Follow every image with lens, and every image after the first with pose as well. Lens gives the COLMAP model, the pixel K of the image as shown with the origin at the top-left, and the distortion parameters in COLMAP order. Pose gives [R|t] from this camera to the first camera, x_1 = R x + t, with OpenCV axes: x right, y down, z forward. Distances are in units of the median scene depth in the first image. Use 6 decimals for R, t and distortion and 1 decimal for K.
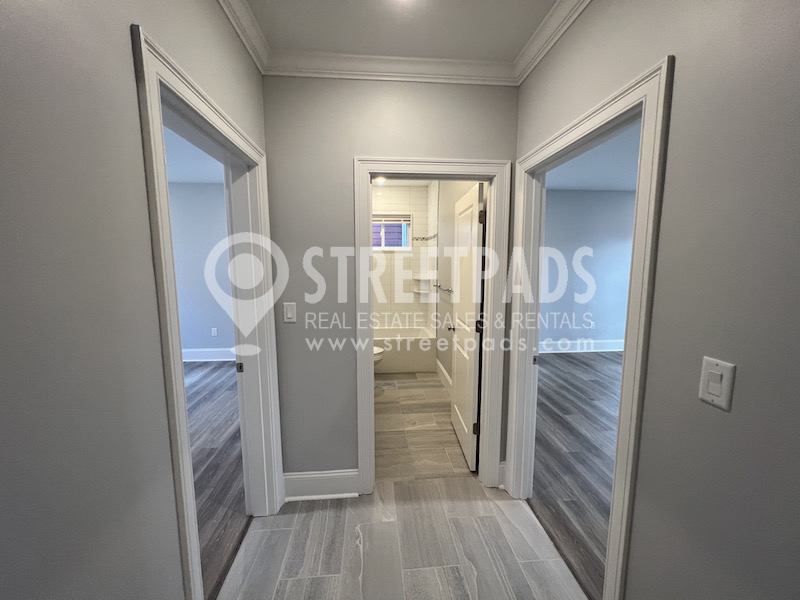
lens RADIAL K [[318.7, 0, 397.4], [0, 318.7, 298.3], [0, 0, 1]] dist [0.000573, 0.000198]
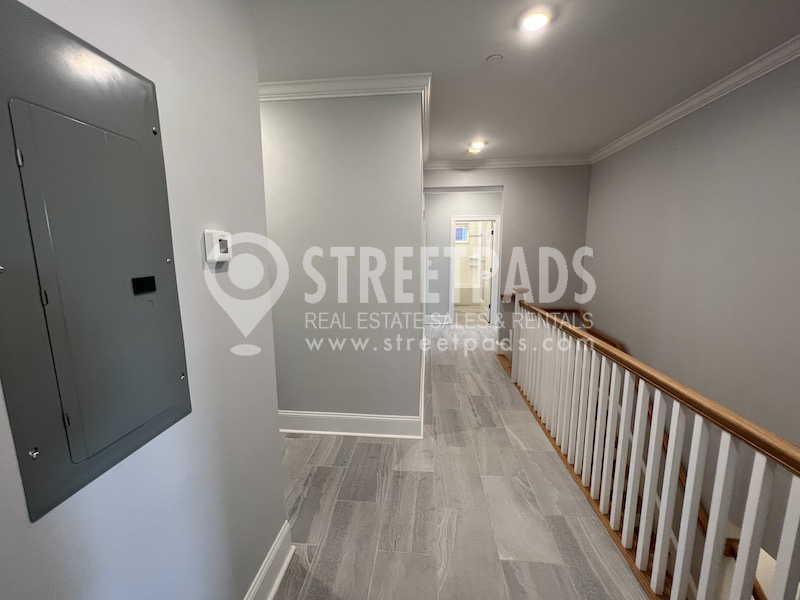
lens RADIAL K [[318.7, 0, 397.4], [0, 318.7, 298.3], [0, 0, 1]] dist [0.000573, 0.000198]
pose [[0.984650, 0.017541, -0.173658, -0.037019], [-0.011760, 0.999344, 0.034264, 0.122762], [0.174145, -0.031696, 0.984210, -0.984872]]
